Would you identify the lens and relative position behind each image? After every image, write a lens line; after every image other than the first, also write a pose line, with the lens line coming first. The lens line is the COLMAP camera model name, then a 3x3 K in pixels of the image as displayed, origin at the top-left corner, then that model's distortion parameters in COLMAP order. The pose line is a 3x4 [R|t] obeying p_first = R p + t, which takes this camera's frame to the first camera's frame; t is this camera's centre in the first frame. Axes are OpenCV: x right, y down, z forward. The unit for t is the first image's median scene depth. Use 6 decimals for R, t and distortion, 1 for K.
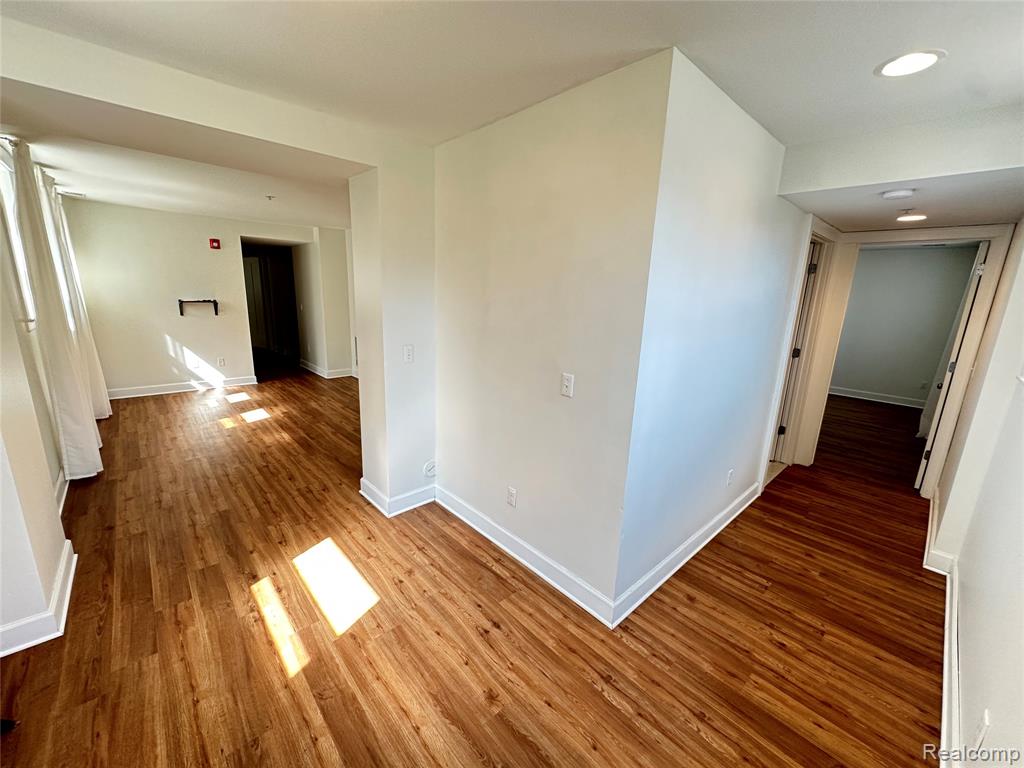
lens RADIAL K [[406.7, 0, 511.6], [0, 406.7, 385.1], [0, 0, 1]] dist [-0.006227, 0.001435]
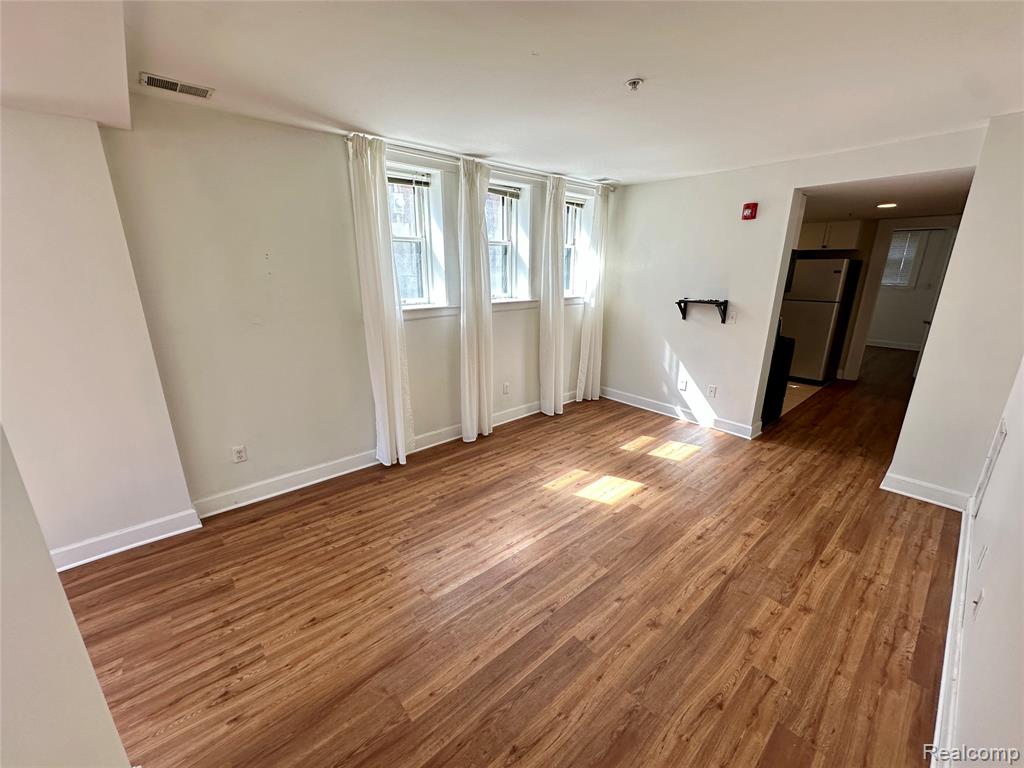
lens RADIAL K [[406.7, 0, 514.7], [0, 406.7, 389.1], [0, 0, 1]] dist [-0.006227, 0.001435]
pose [[-0.027260, 0.248931, -0.968137, -0.052267], [-0.233344, 0.940156, 0.248307, -0.162614], [0.972012, 0.232678, 0.032458, 0.695520]]
